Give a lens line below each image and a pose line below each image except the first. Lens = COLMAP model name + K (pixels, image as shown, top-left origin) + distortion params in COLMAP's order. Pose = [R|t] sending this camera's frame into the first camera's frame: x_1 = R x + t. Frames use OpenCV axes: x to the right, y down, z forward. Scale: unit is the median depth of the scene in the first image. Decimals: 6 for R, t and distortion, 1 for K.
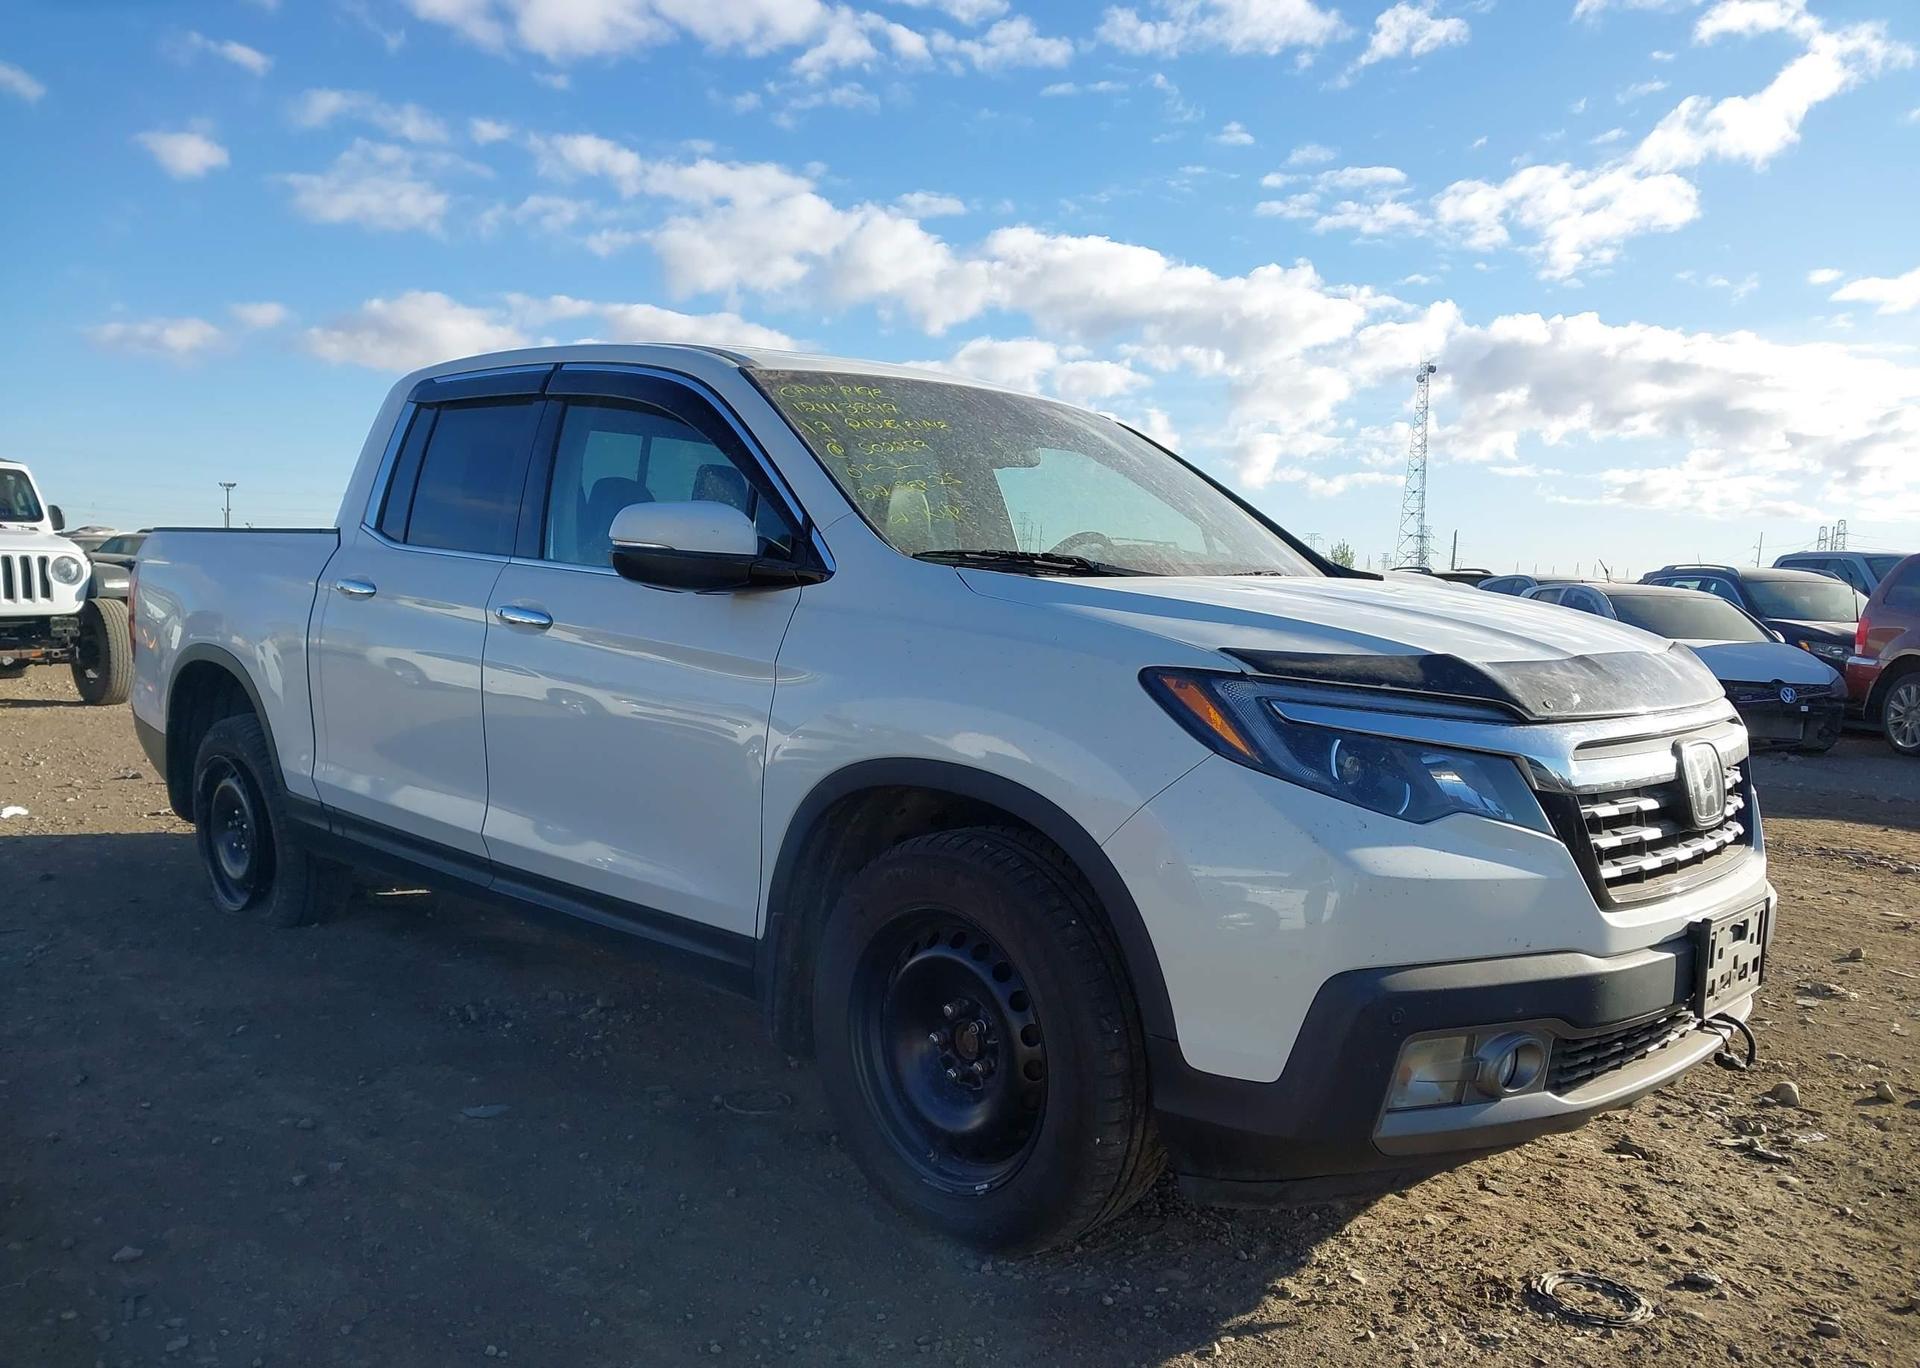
lens RADIAL K [[1510.0, 0, 965.0], [0, 1510.0, 763.6], [0, 0, 1]] dist [0.049018, -0.055446]
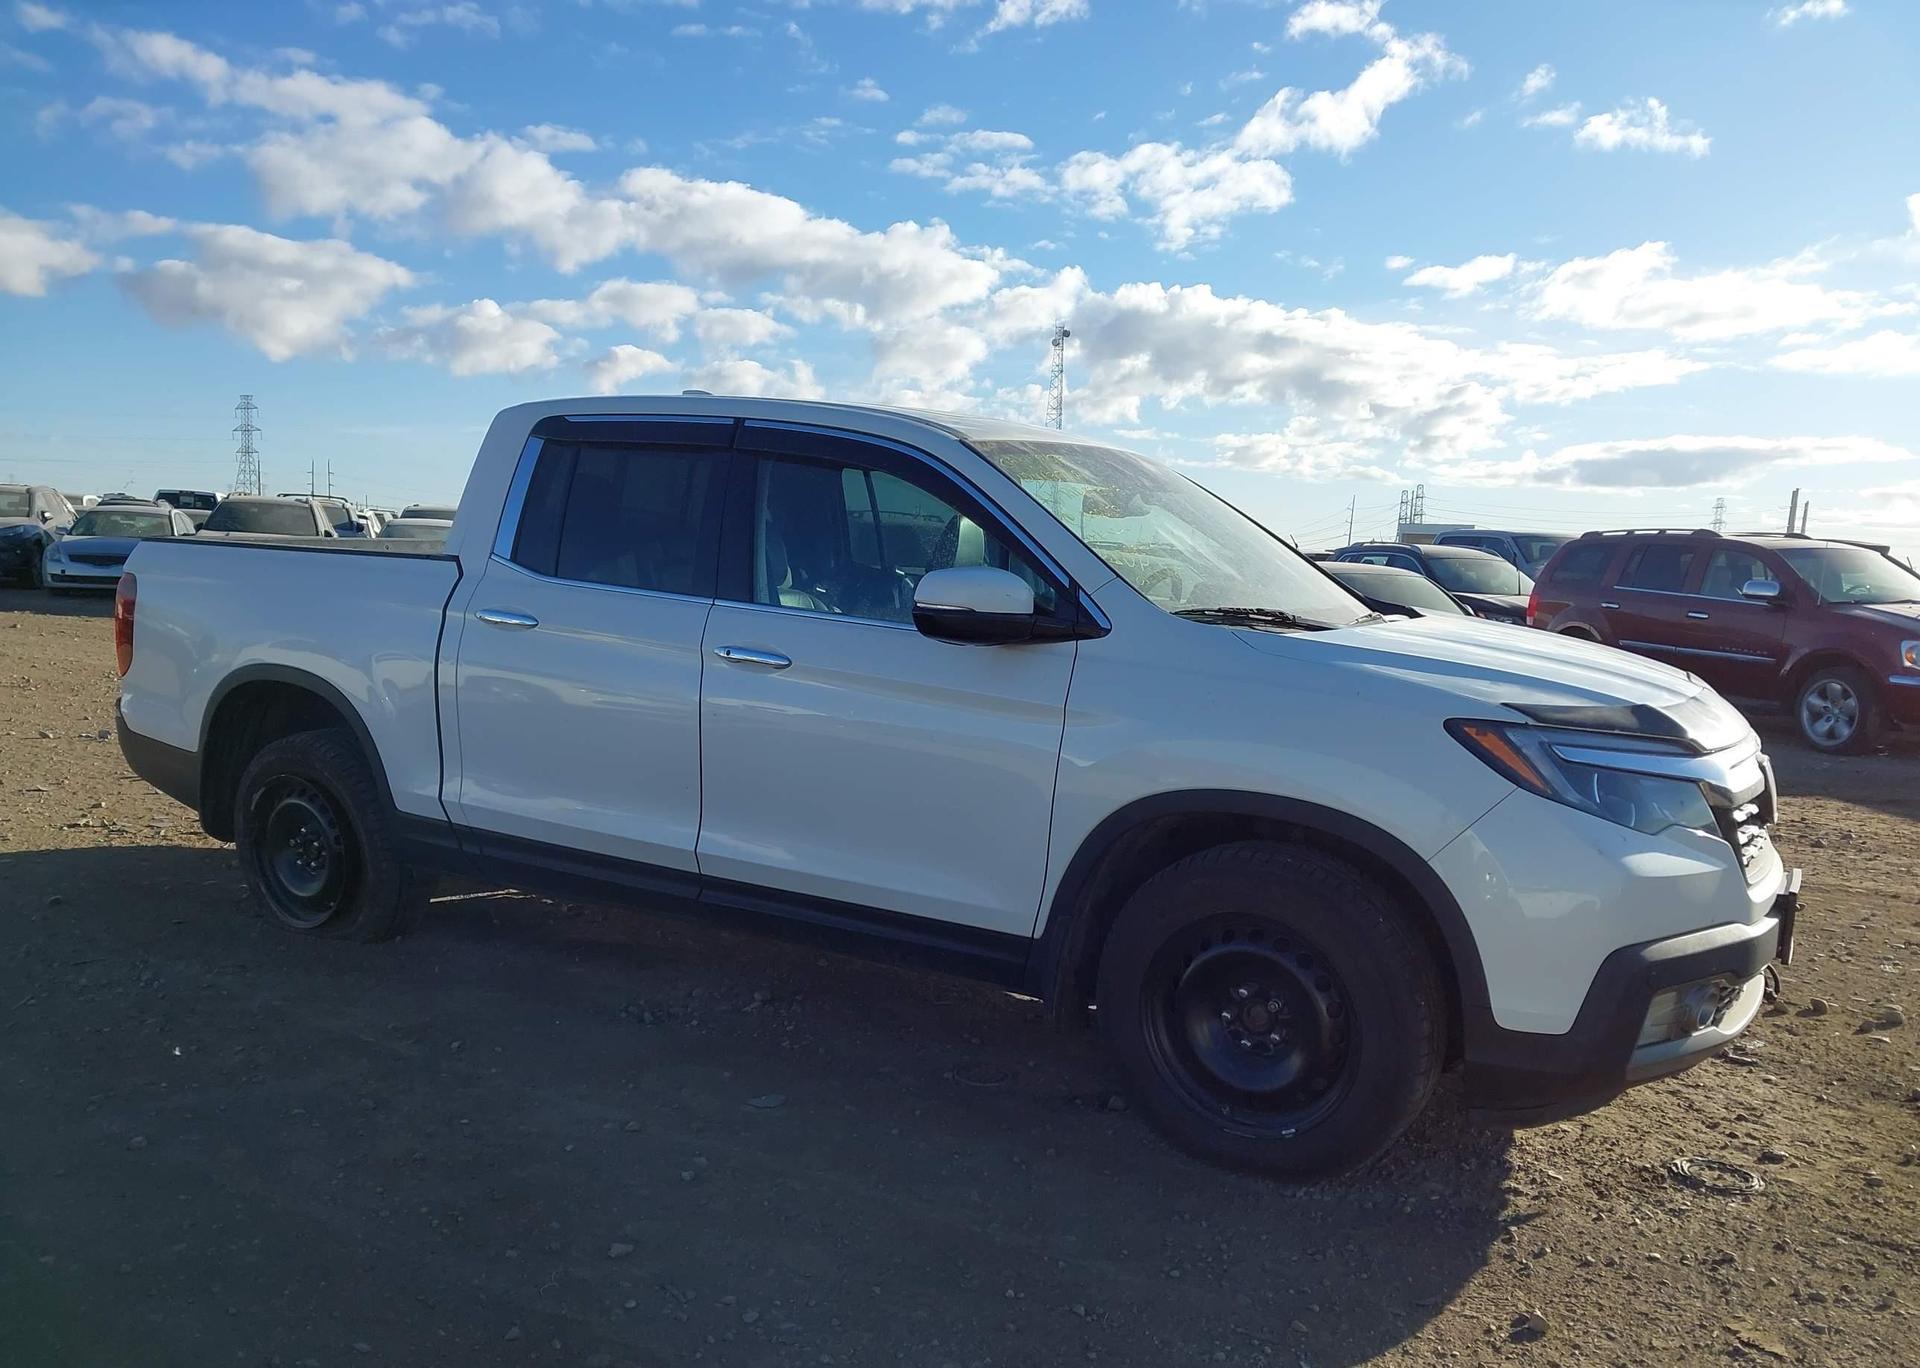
lens RADIAL K [[1510.0, 0, 976.0], [0, 1510.0, 735.7], [0, 0, 1]] dist [0.049018, -0.055446]
pose [[0.971949, -0.022409, 0.234120, -0.454987], [0.019378, 0.999696, 0.015236, -0.060883], [-0.234390, -0.010271, 0.972088, -0.130978]]
